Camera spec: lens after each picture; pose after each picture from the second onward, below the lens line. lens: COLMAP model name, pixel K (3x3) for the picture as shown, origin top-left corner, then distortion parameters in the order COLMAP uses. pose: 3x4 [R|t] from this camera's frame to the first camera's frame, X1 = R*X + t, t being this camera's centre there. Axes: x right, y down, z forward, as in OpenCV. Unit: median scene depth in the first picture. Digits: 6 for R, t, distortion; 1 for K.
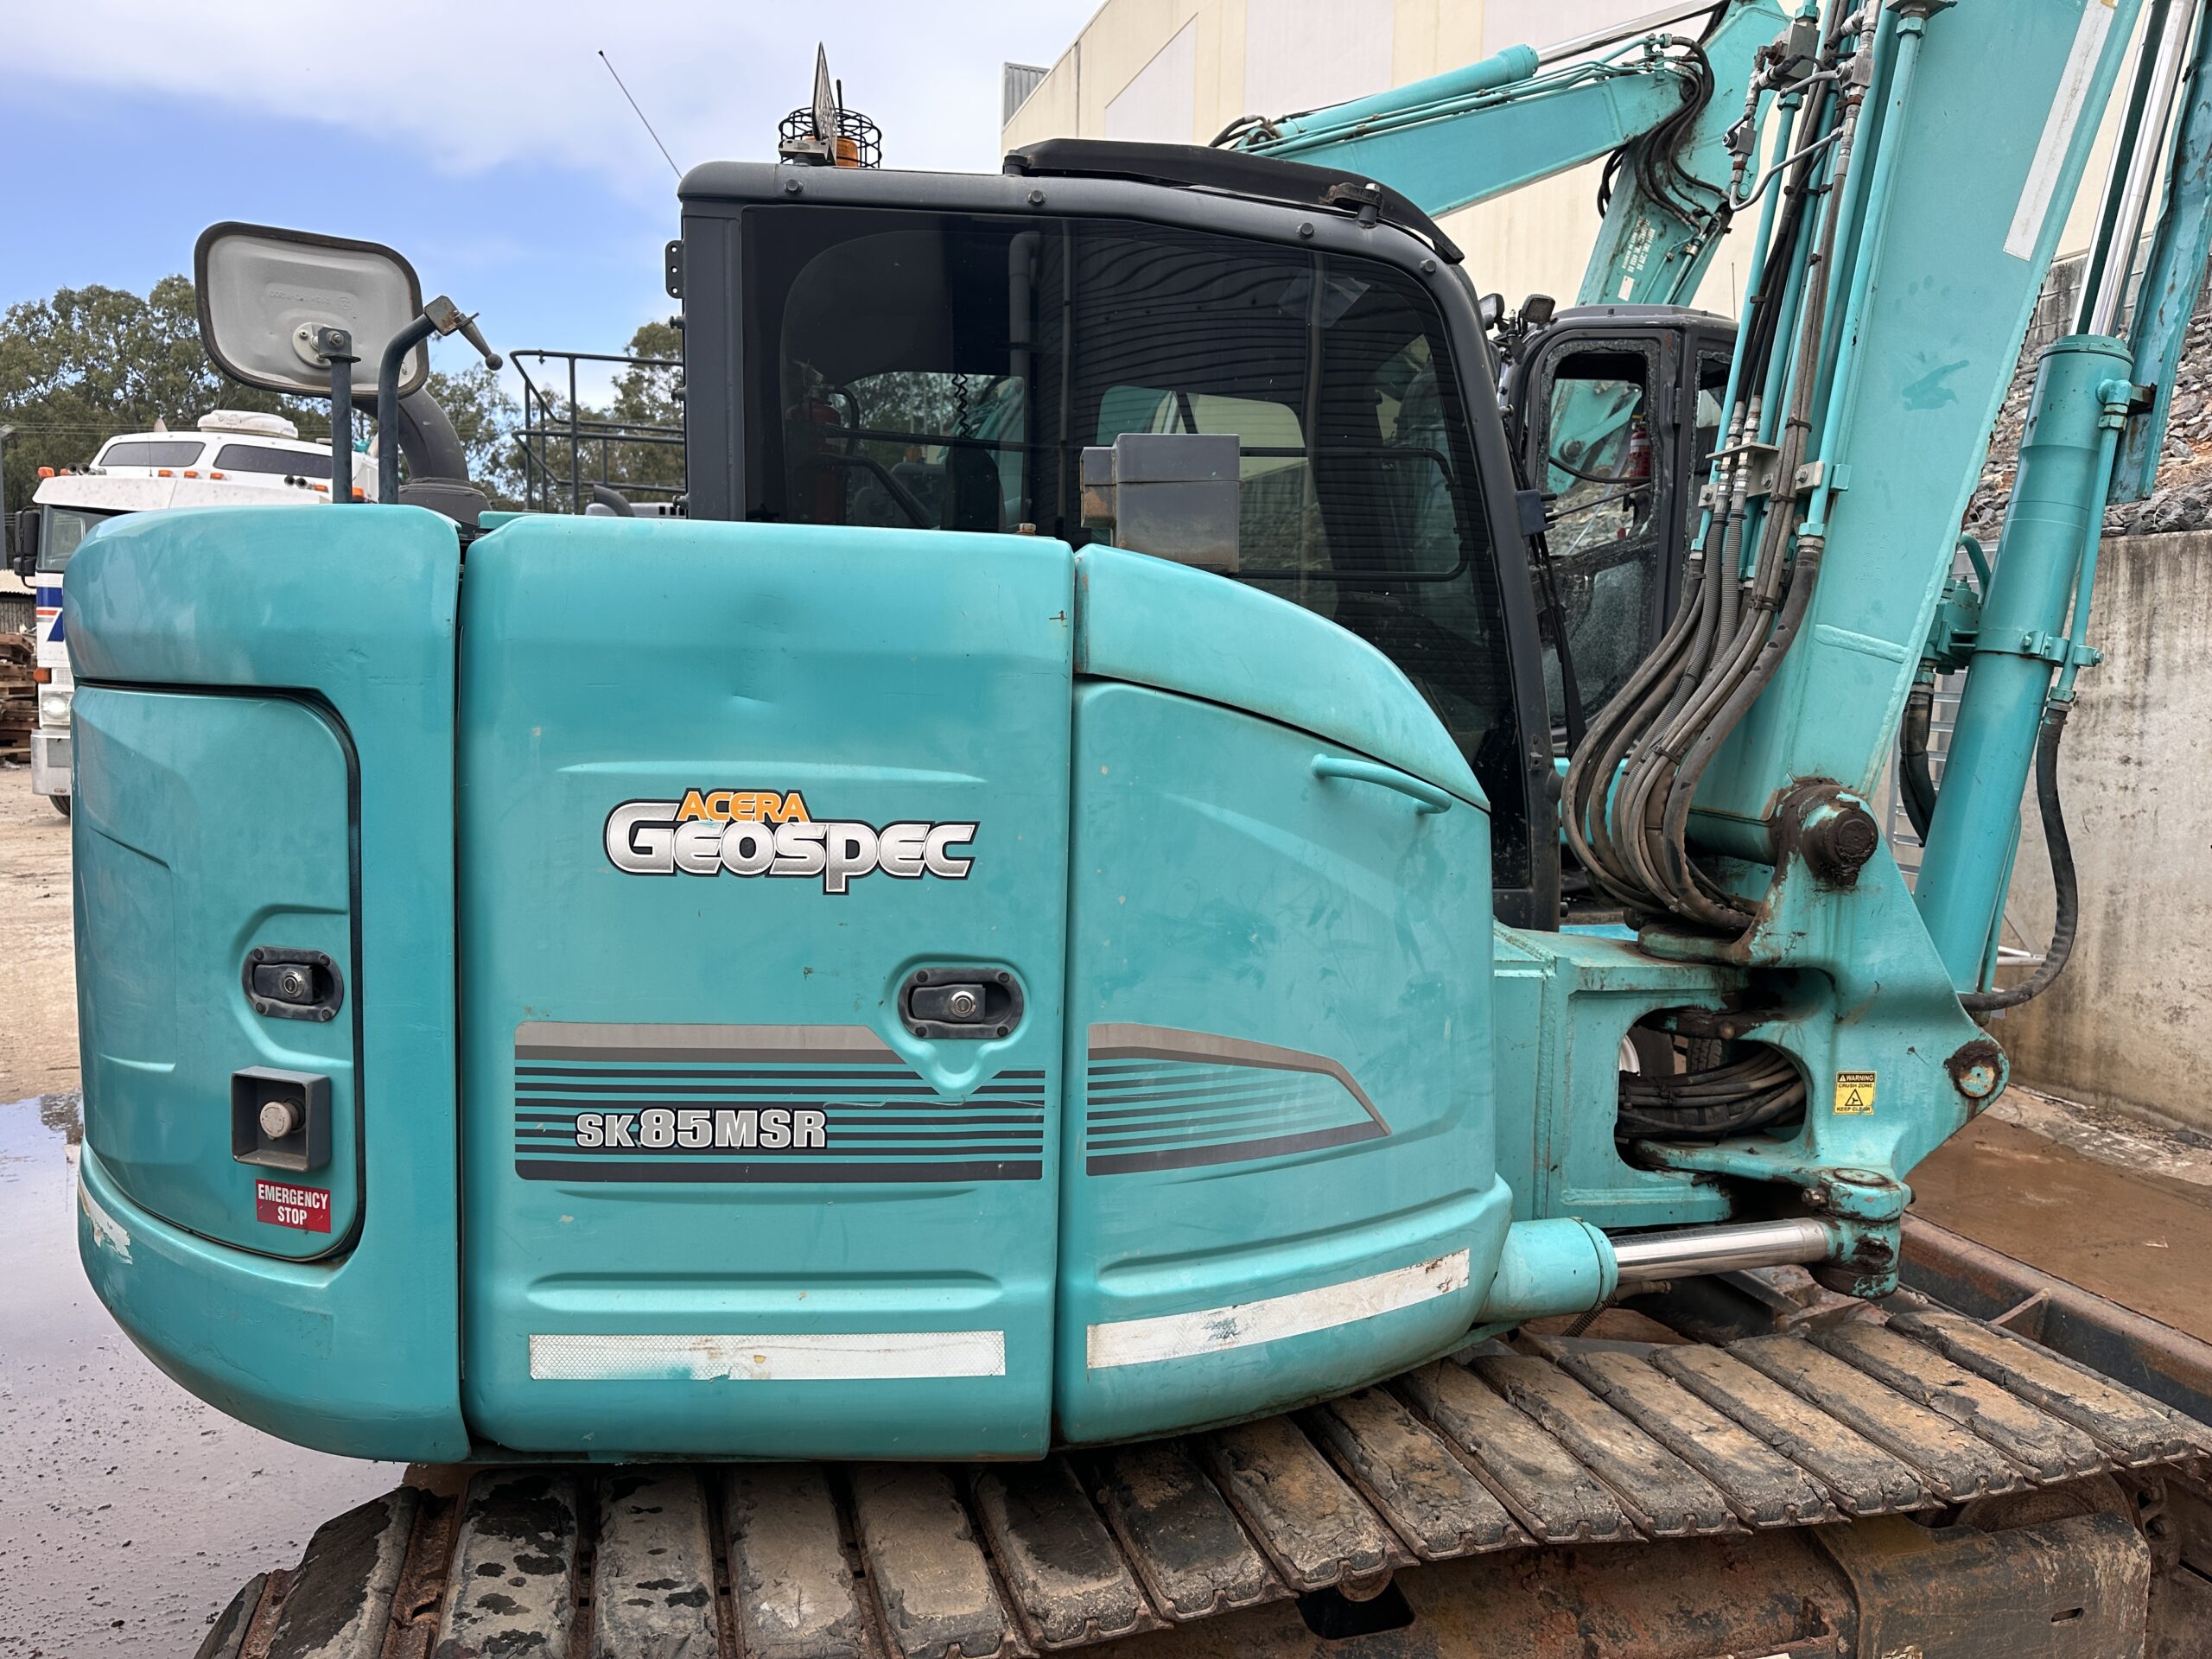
lens RADIAL K [[1547.3, 0, 1142.7], [0, 1547.3, 760.1], [0, 0, 1]] dist [0.058133, -0.061992]
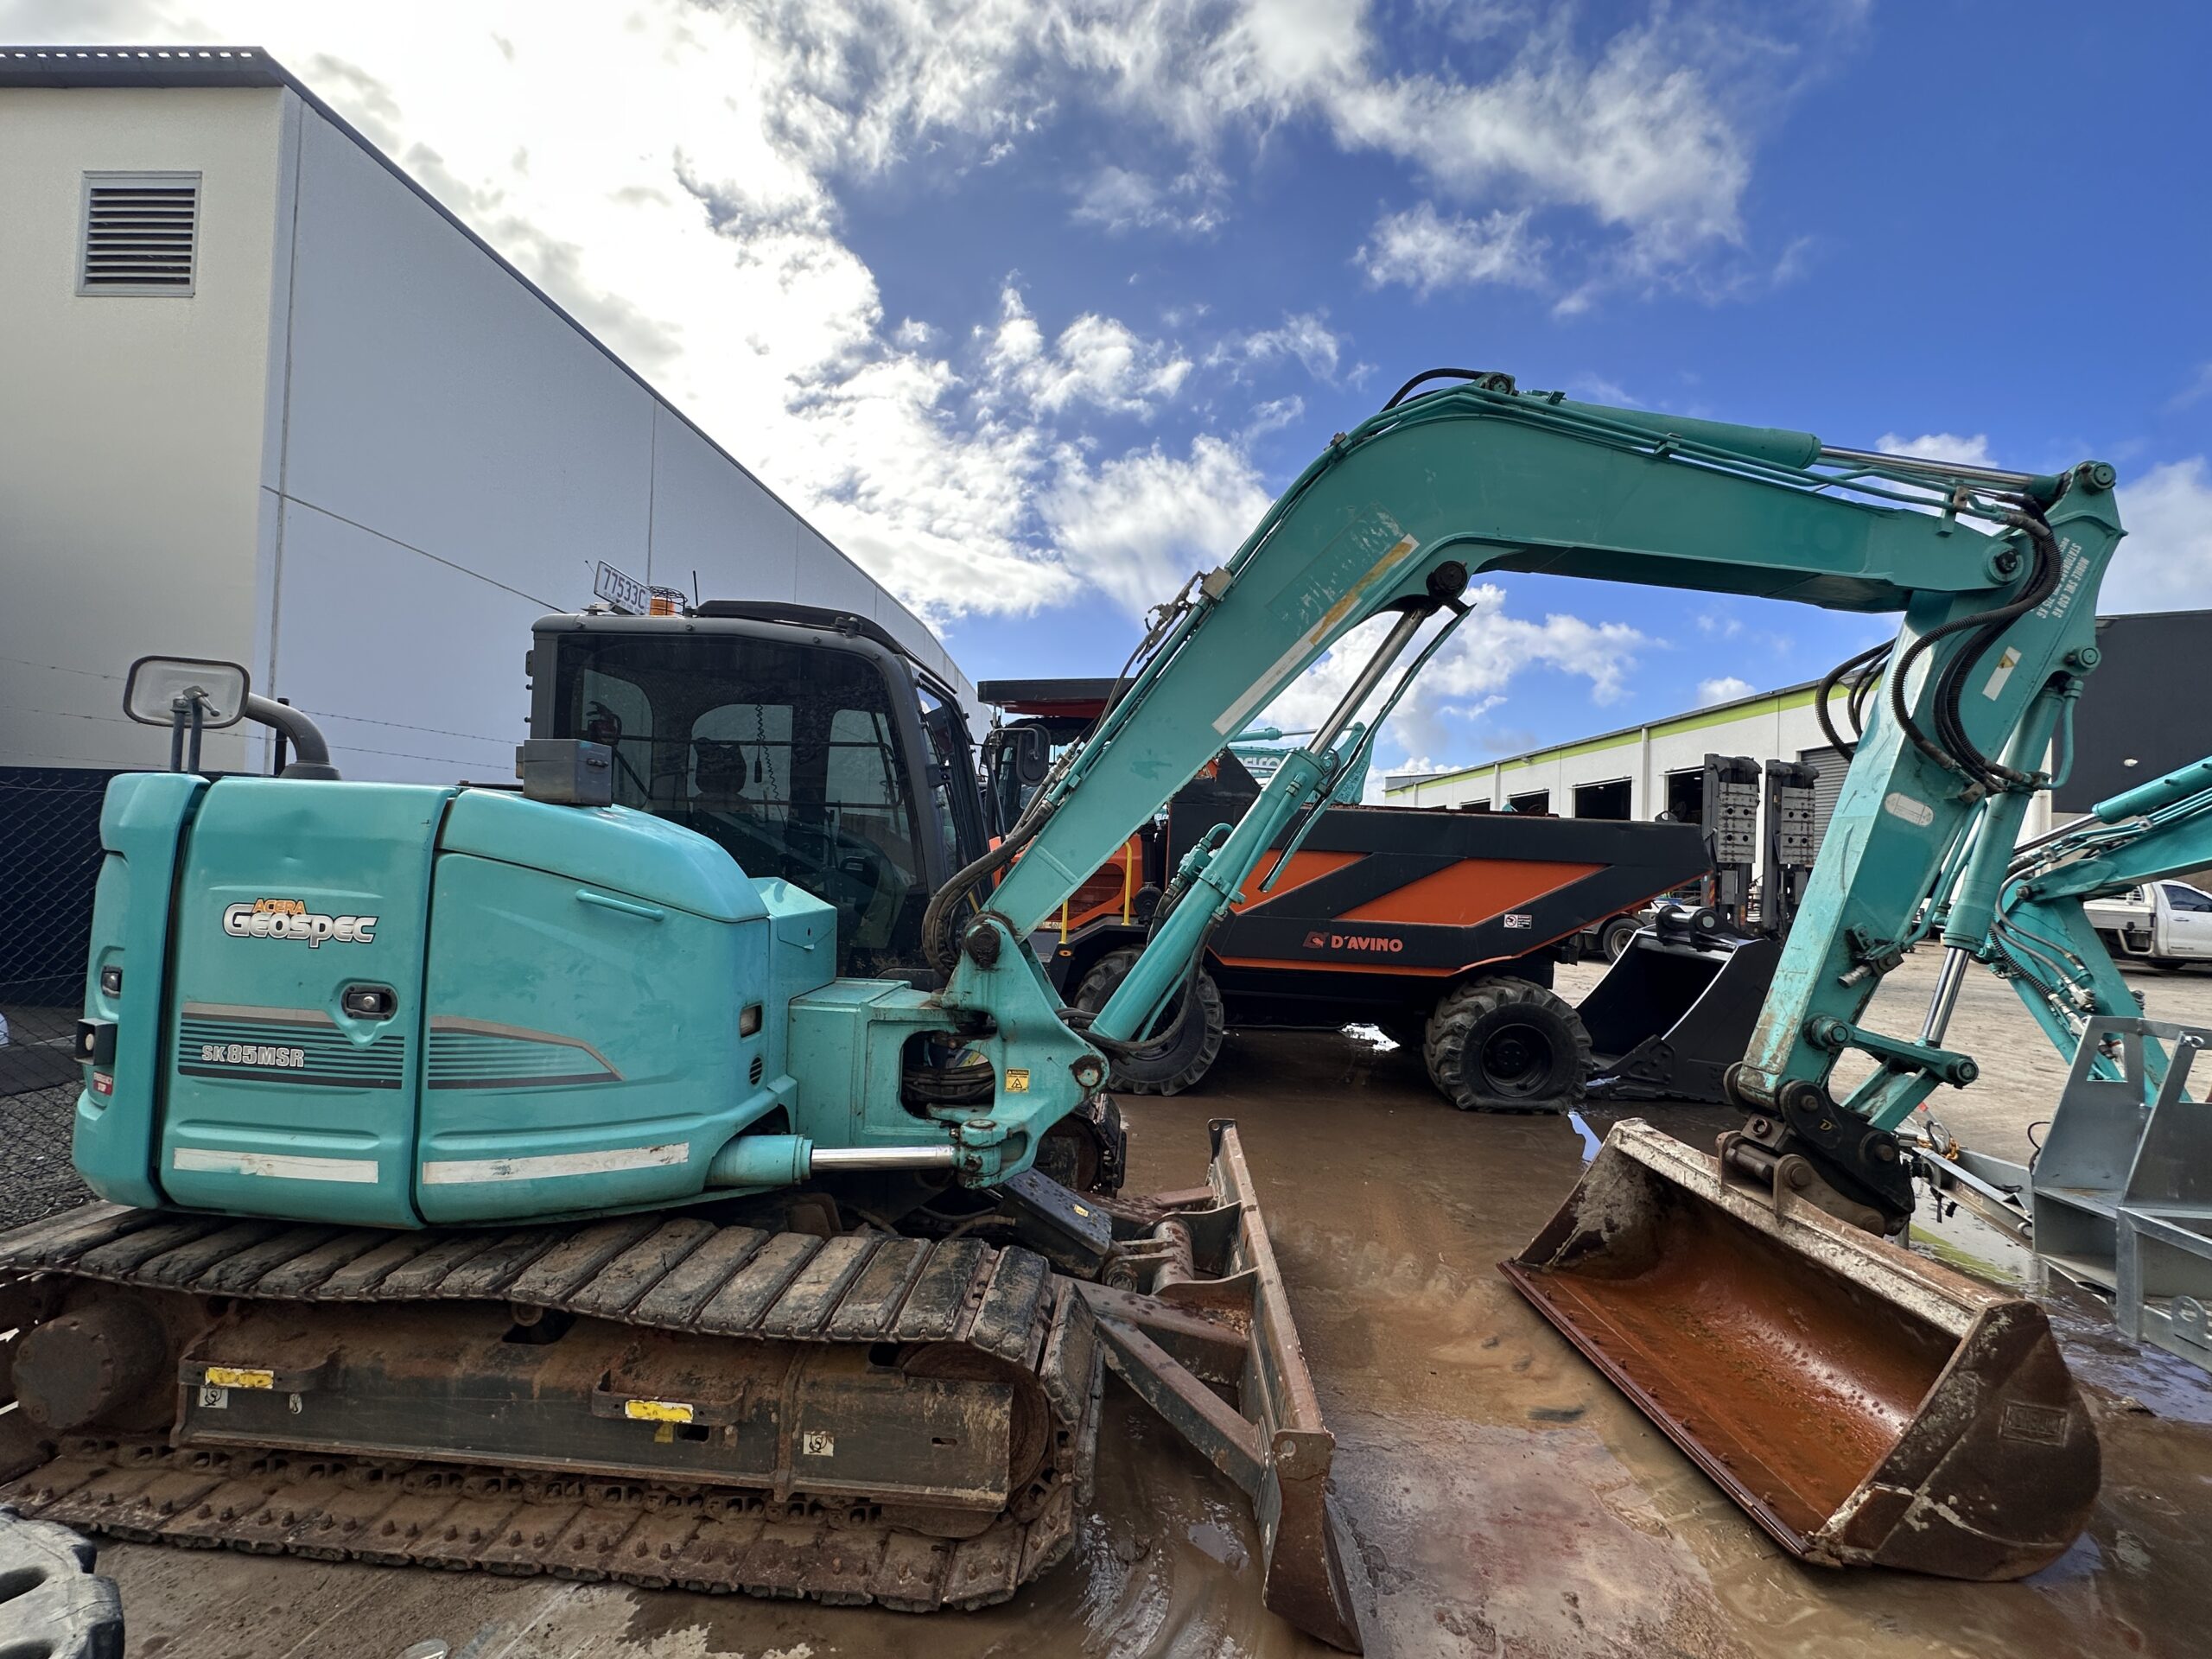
lens RADIAL K [[880.3, 0, 1100.6], [0, 880.3, 809.2], [0, 0, 1]] dist [-0.002520, 0.000264]
pose [[0.990389, 0.003380, -0.138266, 1.029498], [-0.018834, 0.993685, -0.110614, 0.007112], [0.137019, 0.112155, 0.984199, -0.084806]]
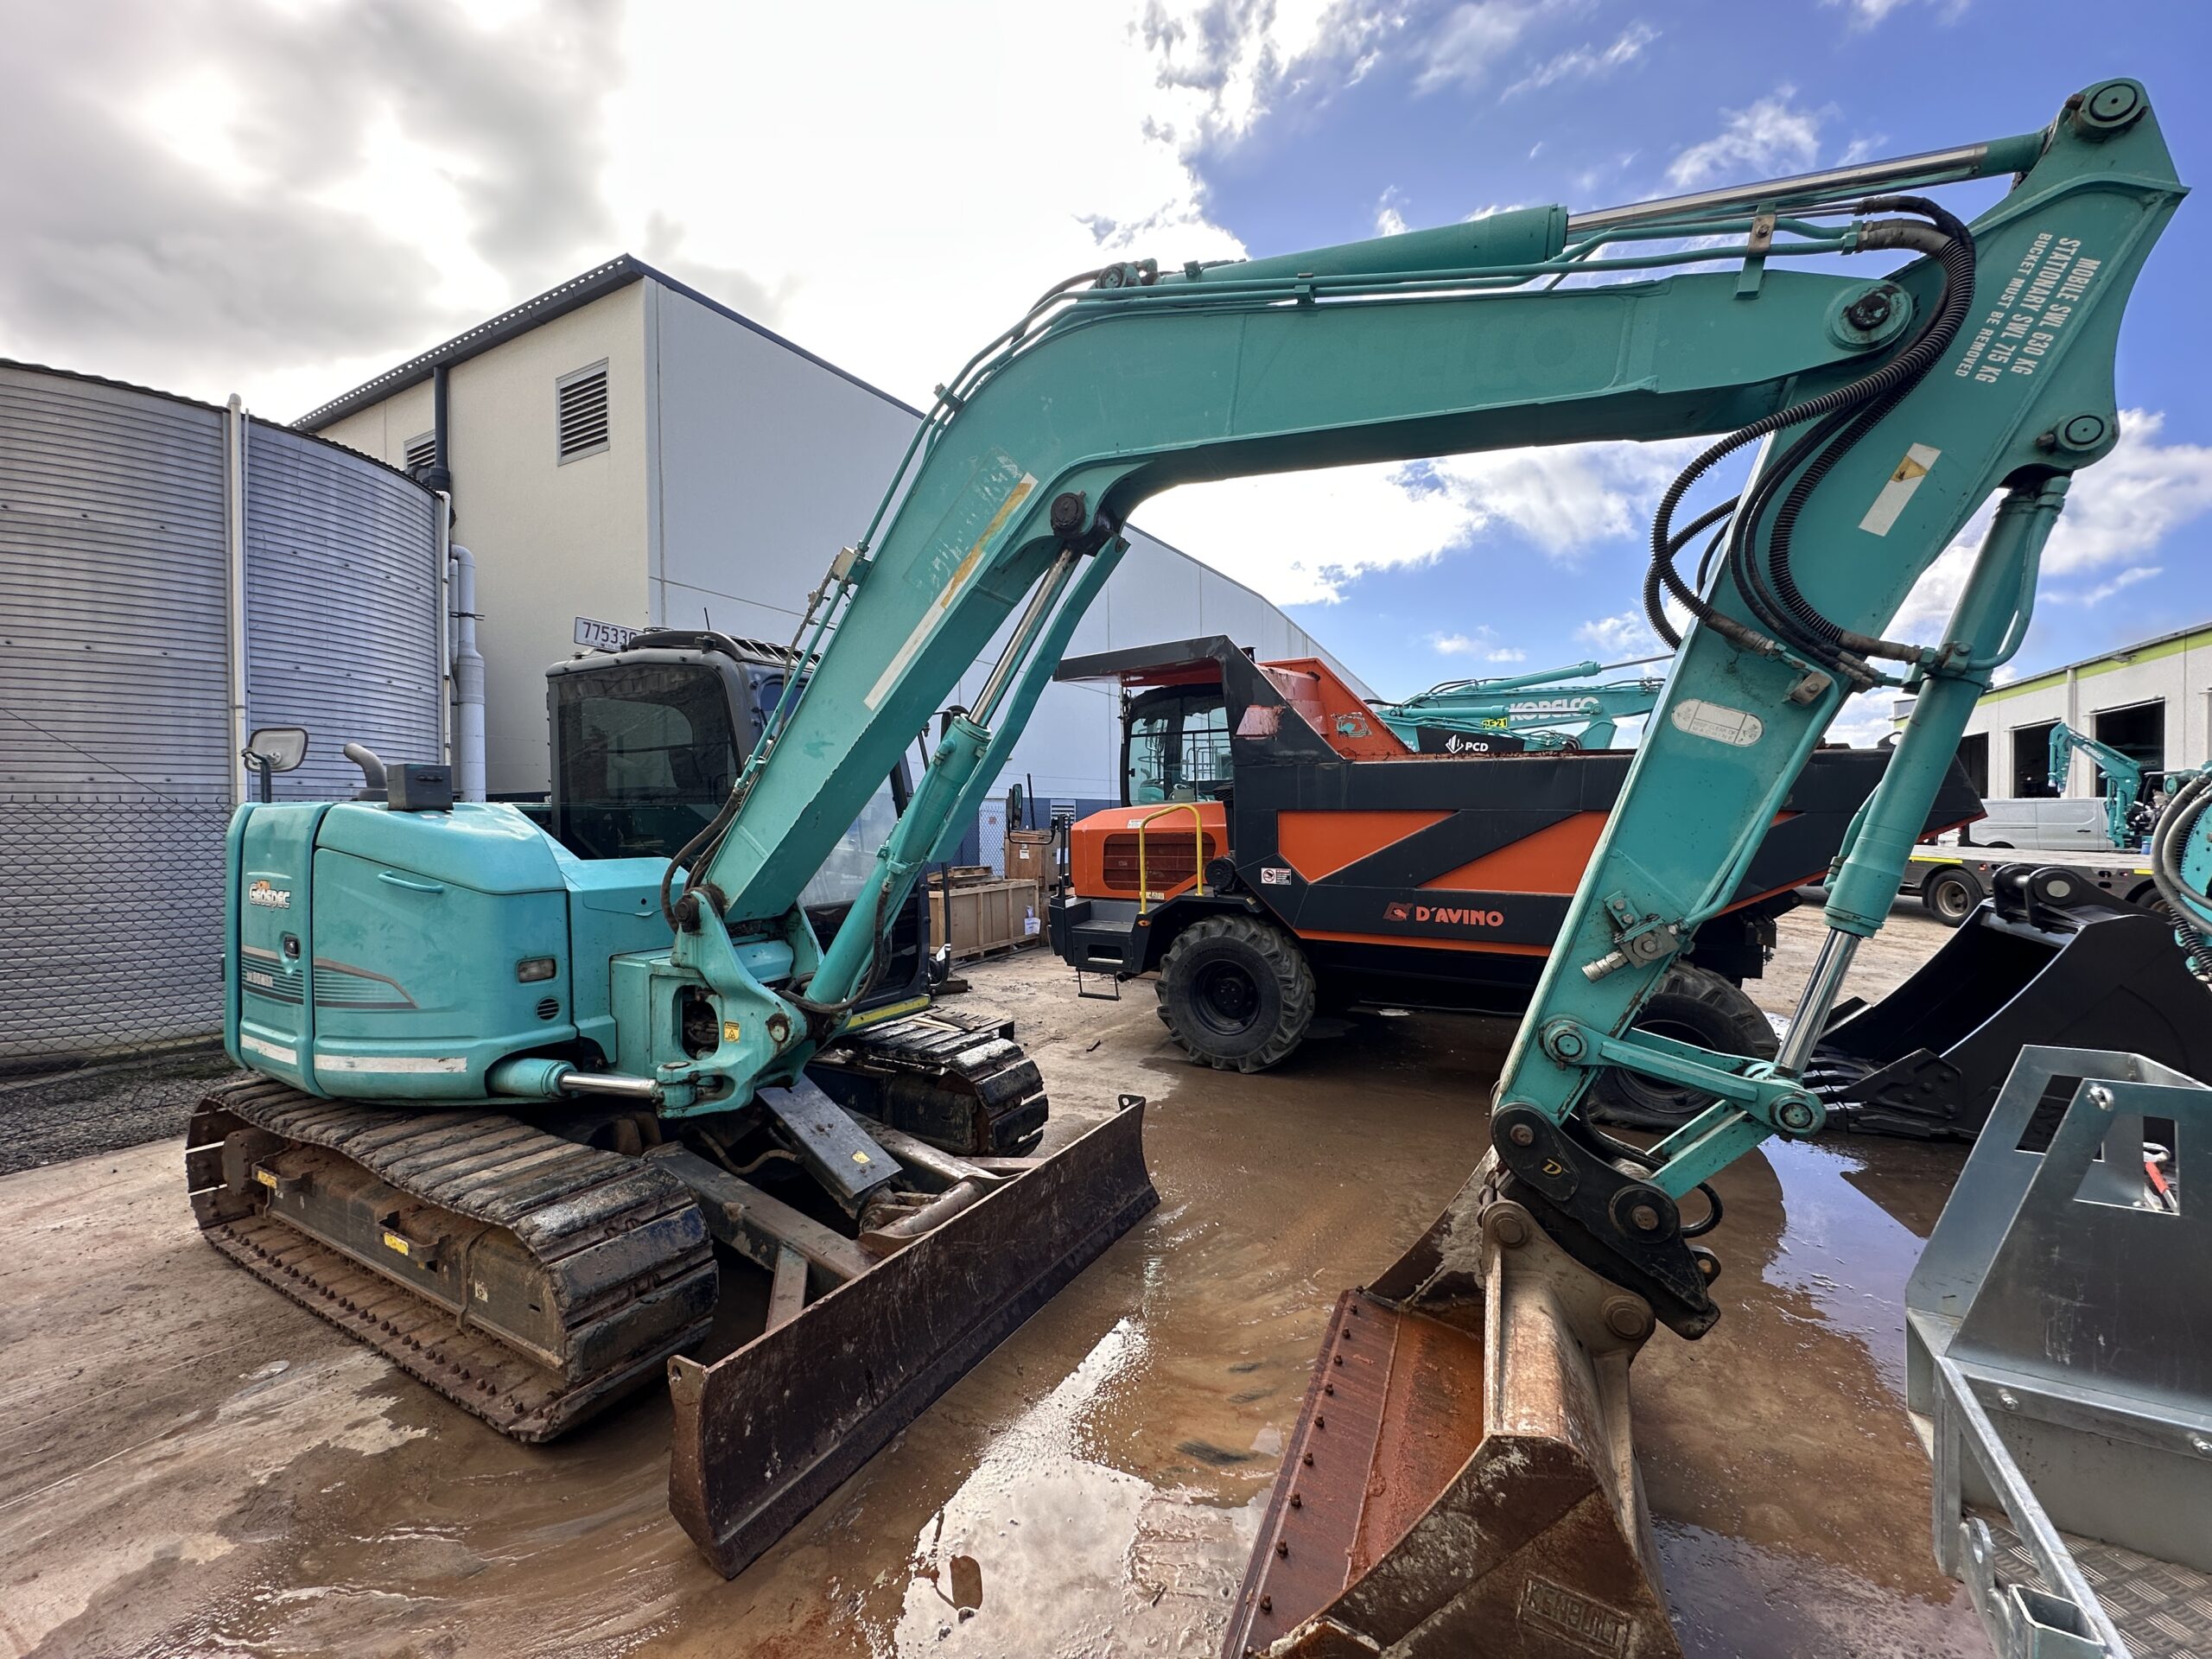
lens RADIAL K [[880.3, 0, 1098.2], [0, 880.3, 809.5], [0, 0, 1]] dist [-0.002520, 0.000264]
pose [[0.827443, -0.034970, -0.560460, 2.284929], [-0.005942, 0.997458, -0.071009, -0.010800], [0.561519, 0.062086, 0.825132, 0.401938]]
